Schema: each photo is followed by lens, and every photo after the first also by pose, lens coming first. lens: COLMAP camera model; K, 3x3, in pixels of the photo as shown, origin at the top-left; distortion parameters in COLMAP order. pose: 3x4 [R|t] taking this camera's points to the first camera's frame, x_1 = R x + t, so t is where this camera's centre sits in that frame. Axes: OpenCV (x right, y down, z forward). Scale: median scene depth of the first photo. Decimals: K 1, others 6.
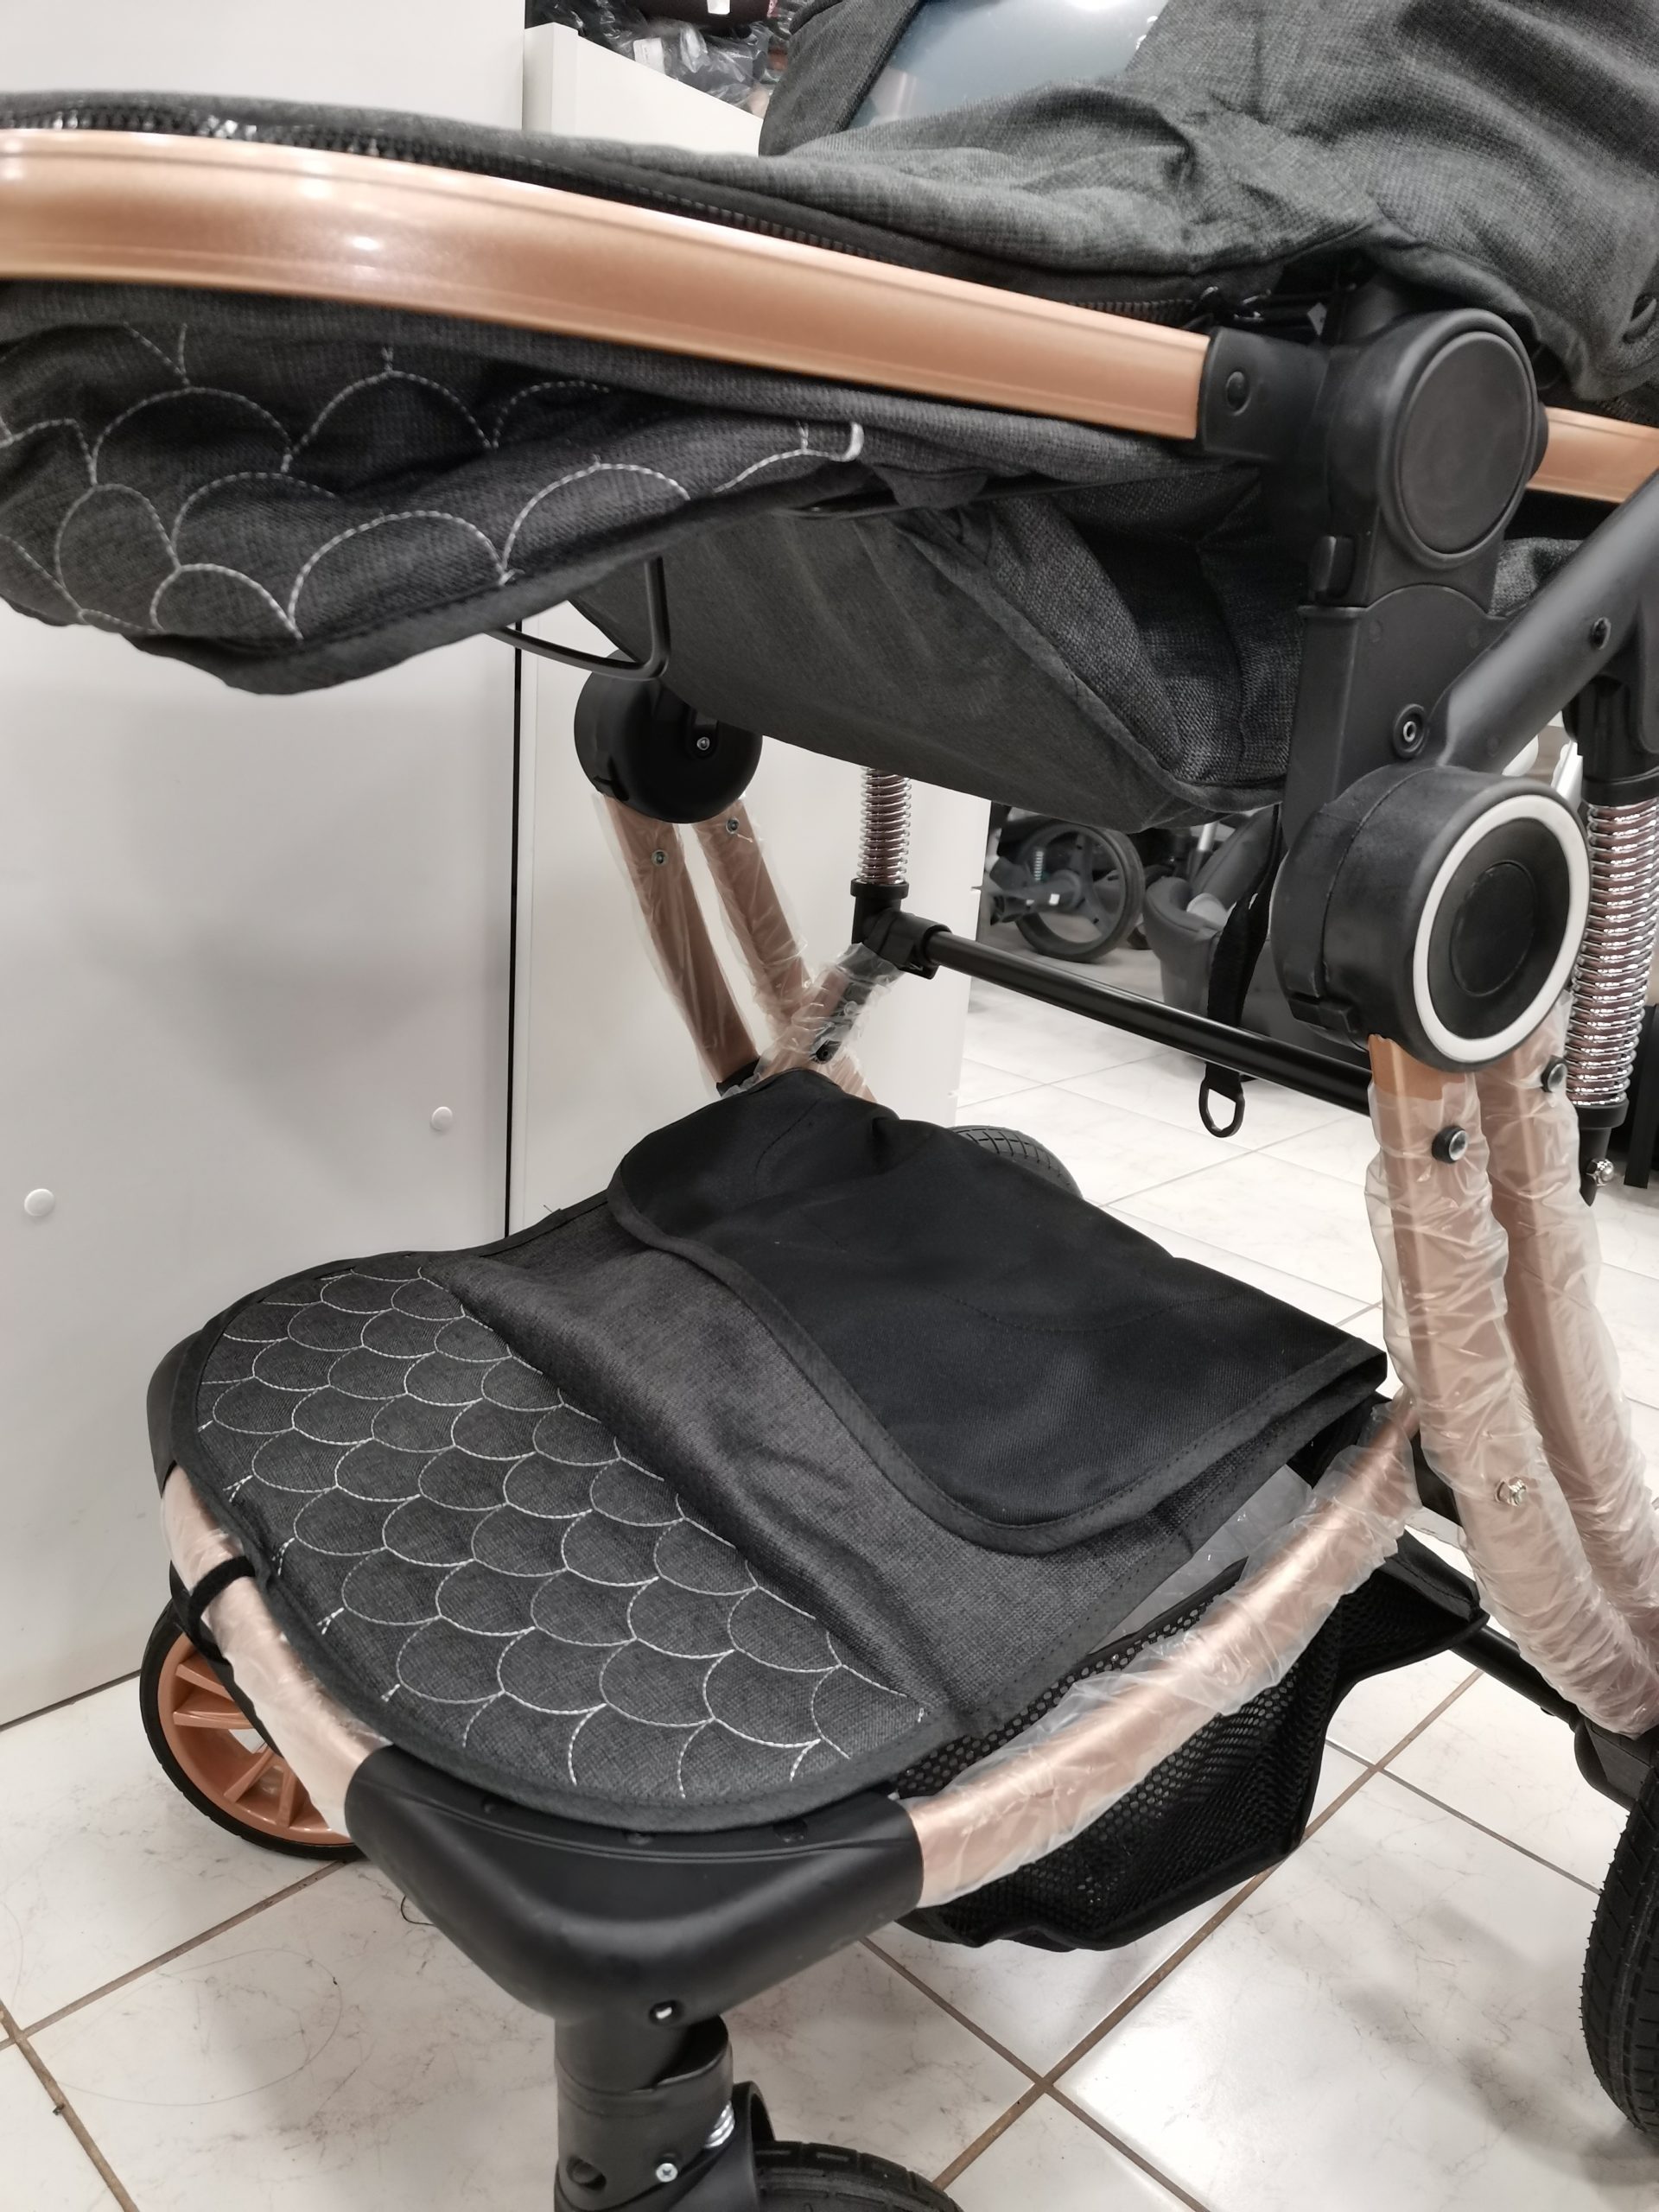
lens RADIAL K [[1669.5, 0, 818.3], [0, 1669.5, 1105.1], [0, 0, 1]] dist [0.077423, -0.095304]
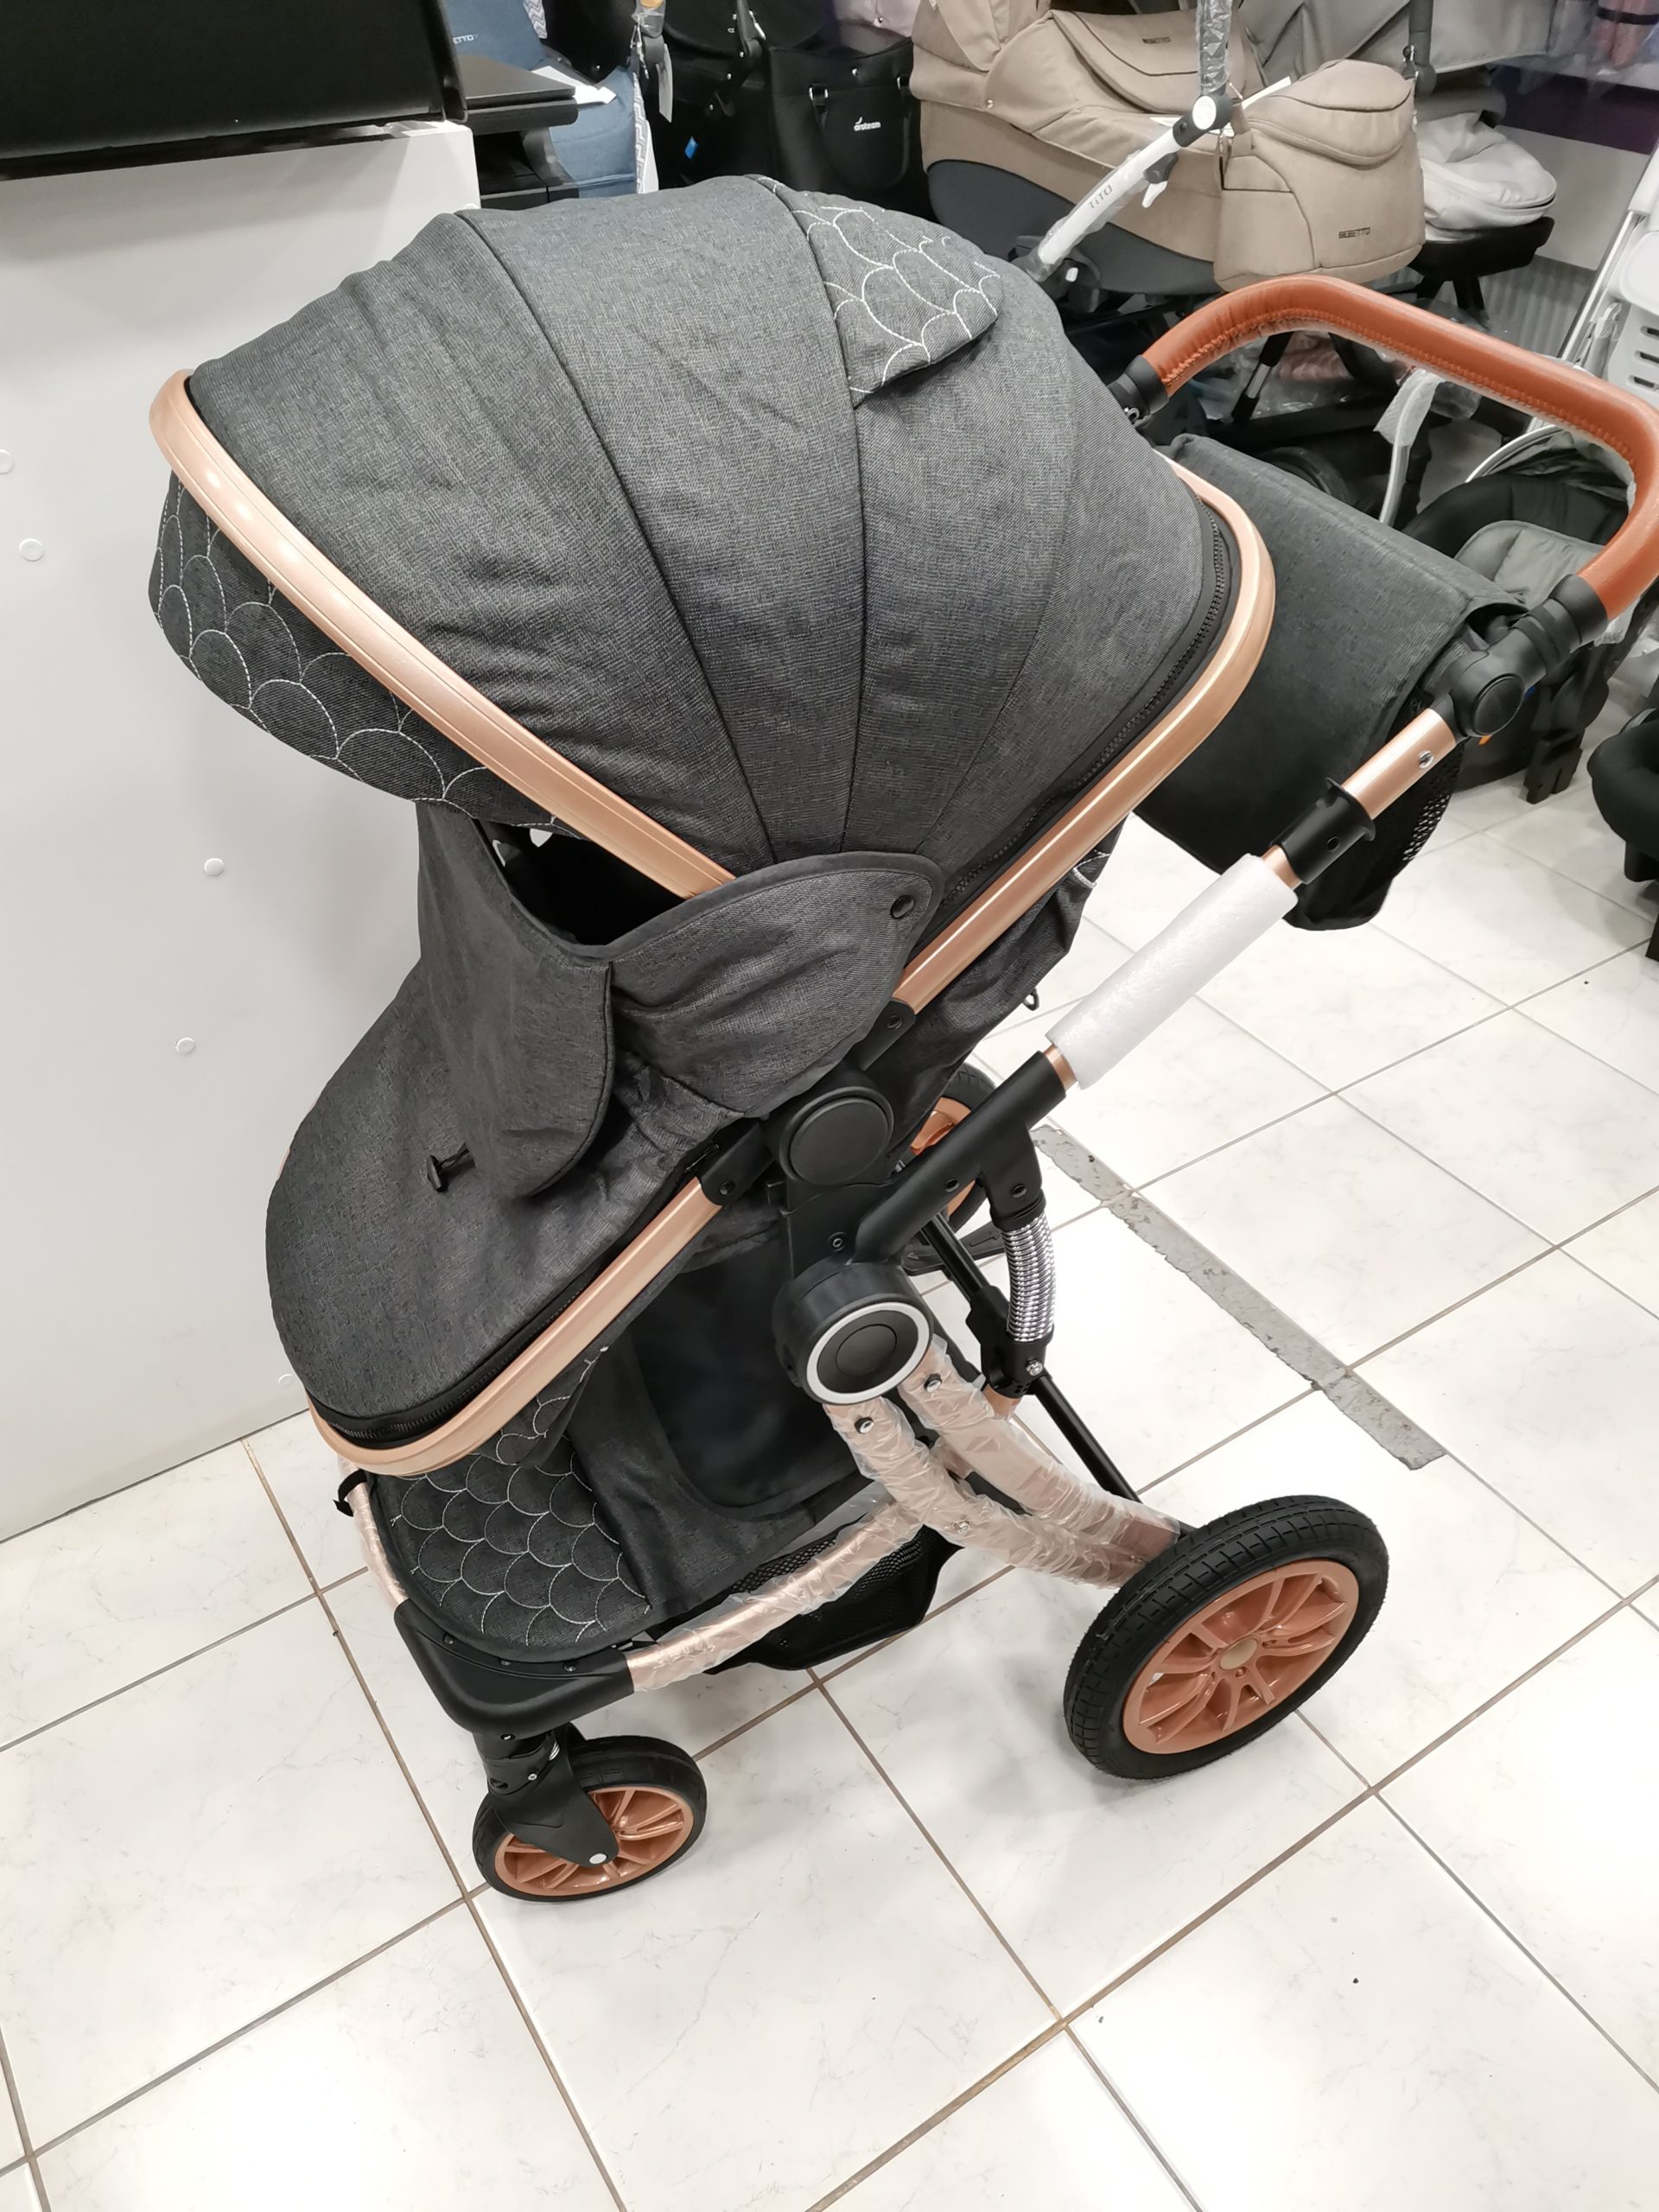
lens RADIAL K [[1685.1, 0, 855.0], [0, 1685.1, 1127.7], [0, 0, 1]] dist [0.065700, -0.089523]
pose [[0.979919, 0.060854, -0.189885, 0.629279], [0.013707, 0.929483, 0.368611, -0.903432], [0.198926, -0.363811, 0.909983, -0.613592]]
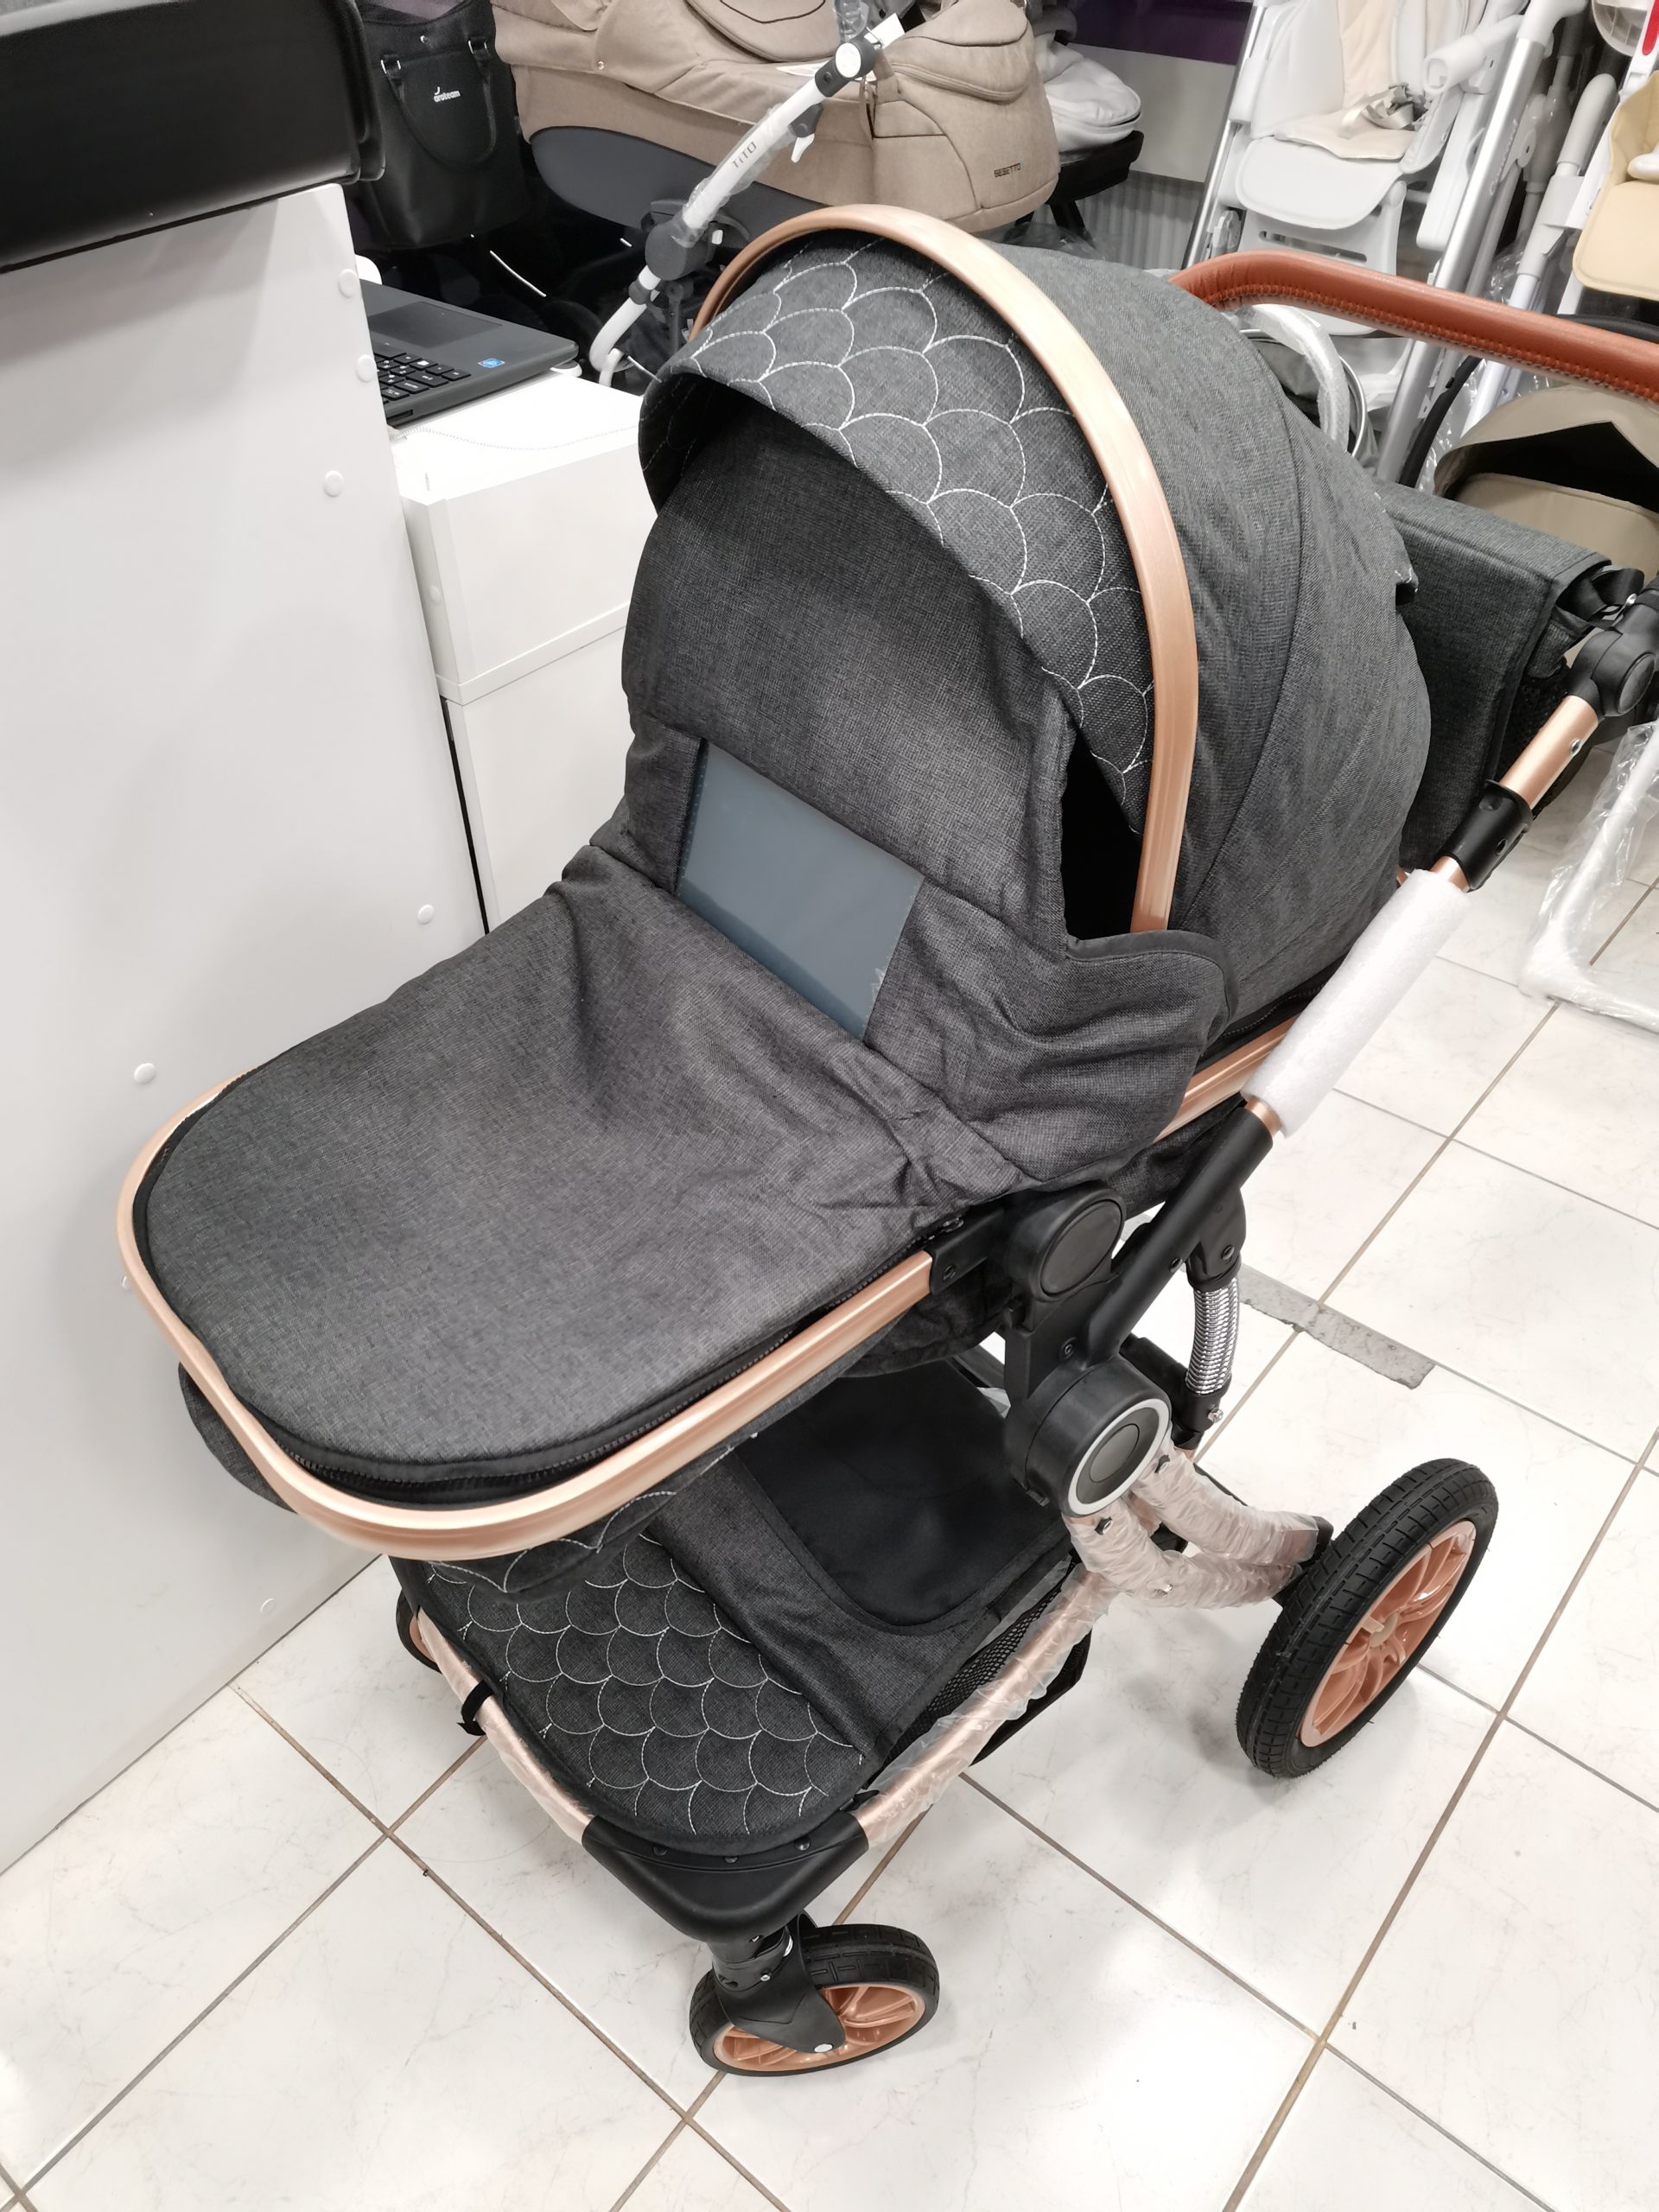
lens RADIAL K [[1669.5, 0, 818.3], [0, 1669.5, 1105.1], [0, 0, 1]] dist [0.077423, -0.095304]
pose [[0.991356, -0.131163, 0.003131, 0.096765], [0.118815, 0.907637, 0.402590, -1.040462], [-0.055647, -0.398738, 0.915375, -0.457708]]
